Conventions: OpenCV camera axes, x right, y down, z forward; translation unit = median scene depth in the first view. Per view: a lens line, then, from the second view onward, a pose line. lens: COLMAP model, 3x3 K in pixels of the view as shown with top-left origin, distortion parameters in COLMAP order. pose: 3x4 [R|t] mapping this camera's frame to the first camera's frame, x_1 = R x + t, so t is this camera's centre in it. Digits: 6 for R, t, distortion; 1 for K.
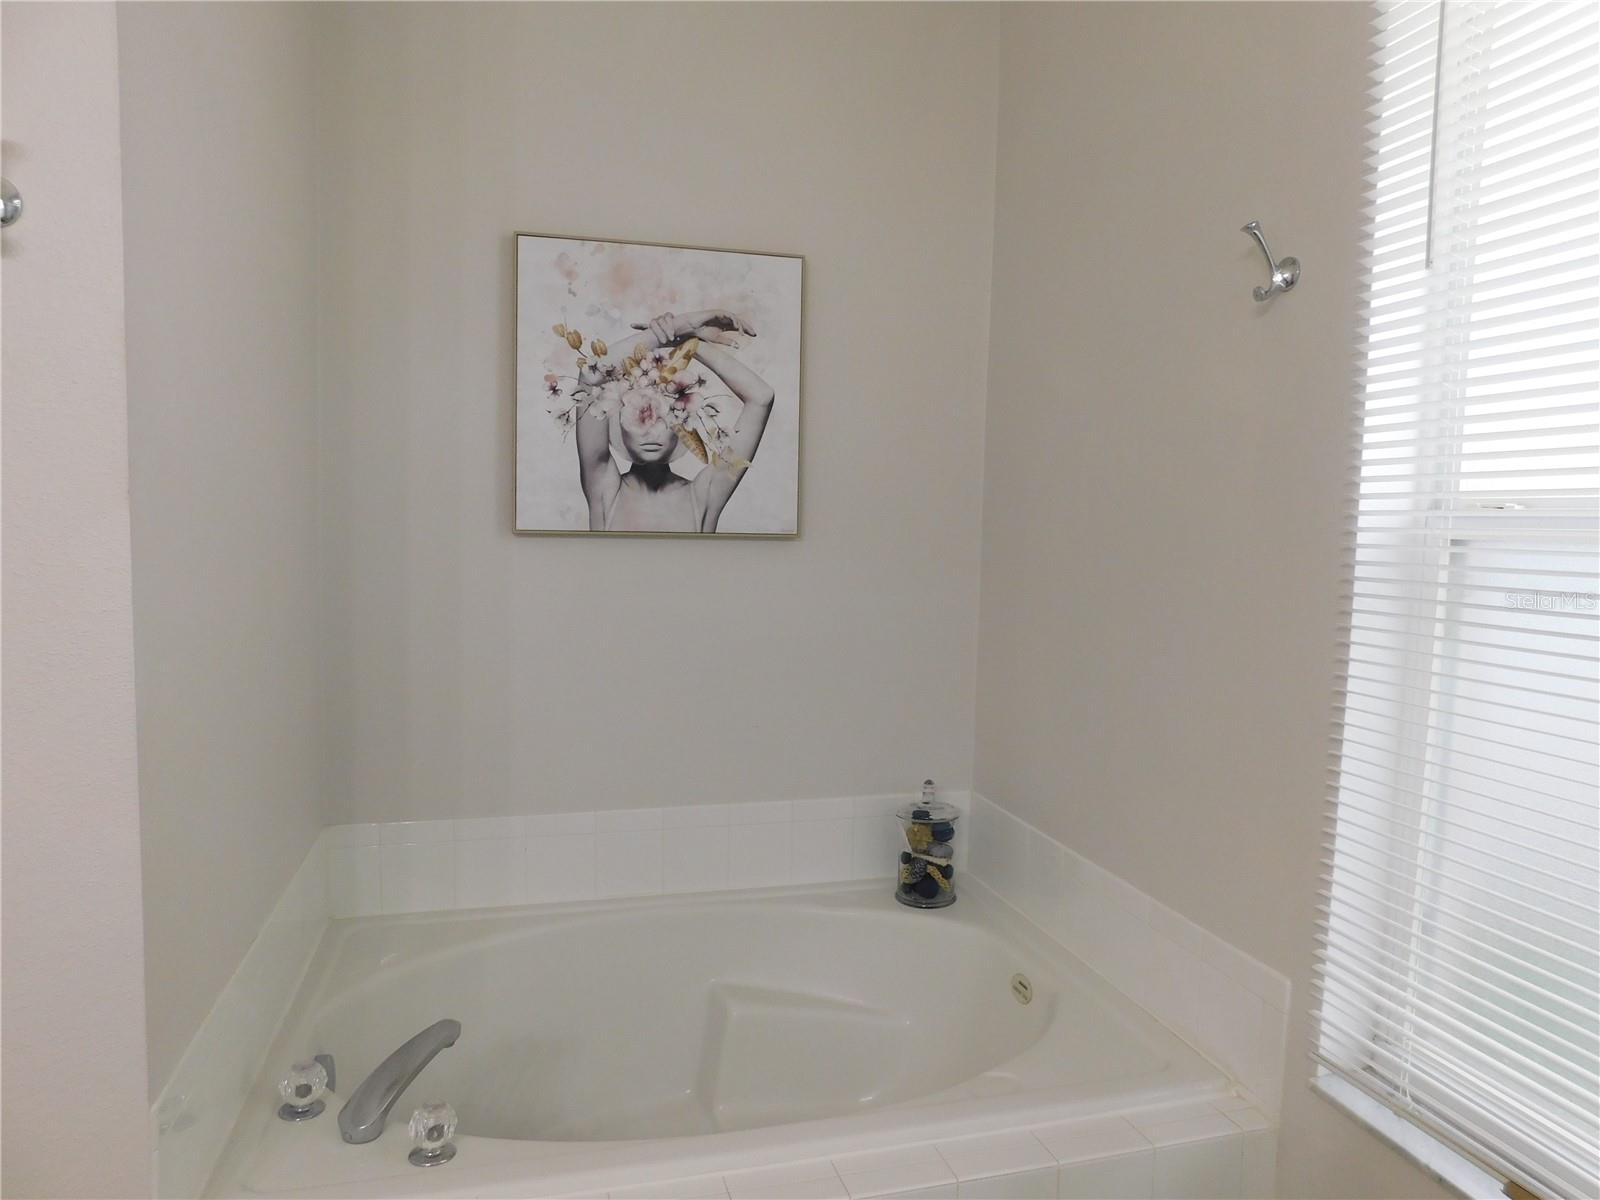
lens RADIAL K [[1065.4, 0, 800.0], [0, 1065.4, 600.0], [0, 0, 1]] dist [-0.052729, 0.043163]
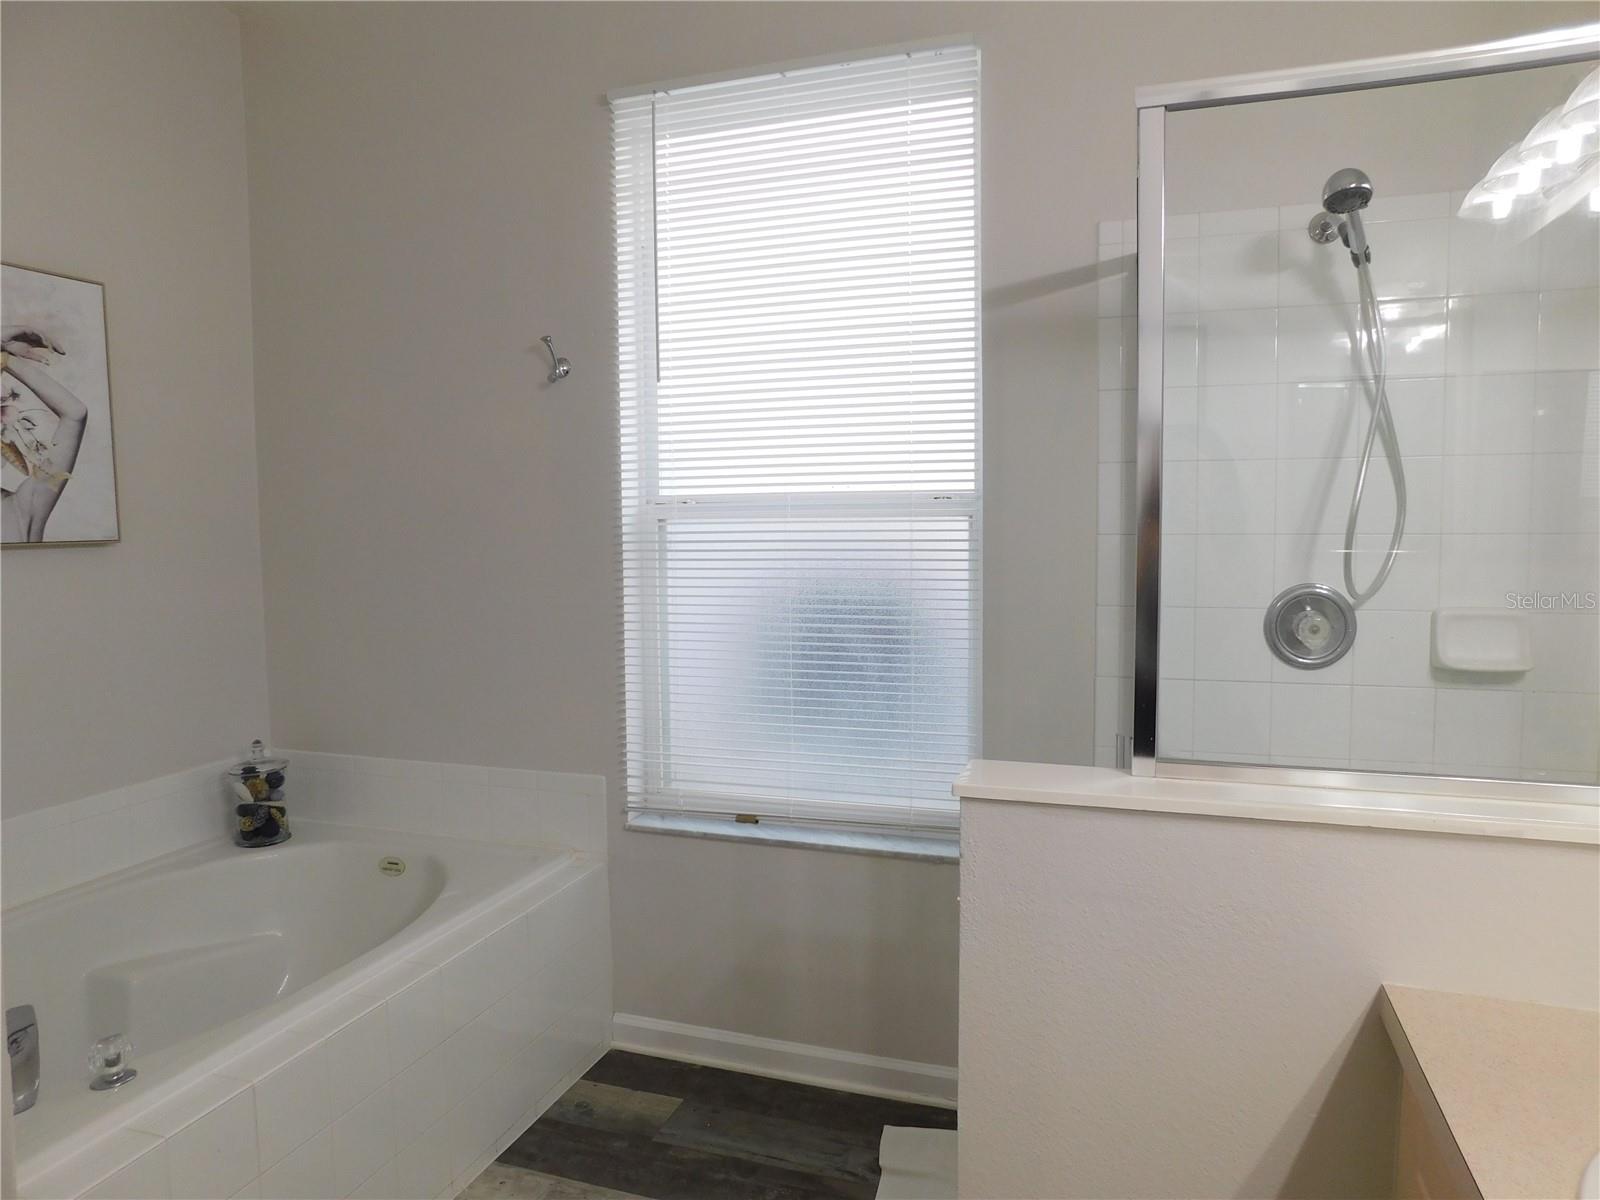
lens RADIAL K [[1065.4, 0, 800.0], [0, 1065.4, 600.0], [0, 0, 1]] dist [-0.052729, 0.043163]
pose [[0.569073, -0.097258, 0.816515, -0.501694], [0.089715, 0.994396, 0.055919, 0.002217], [-0.817378, 0.041432, 0.574609, -0.188789]]
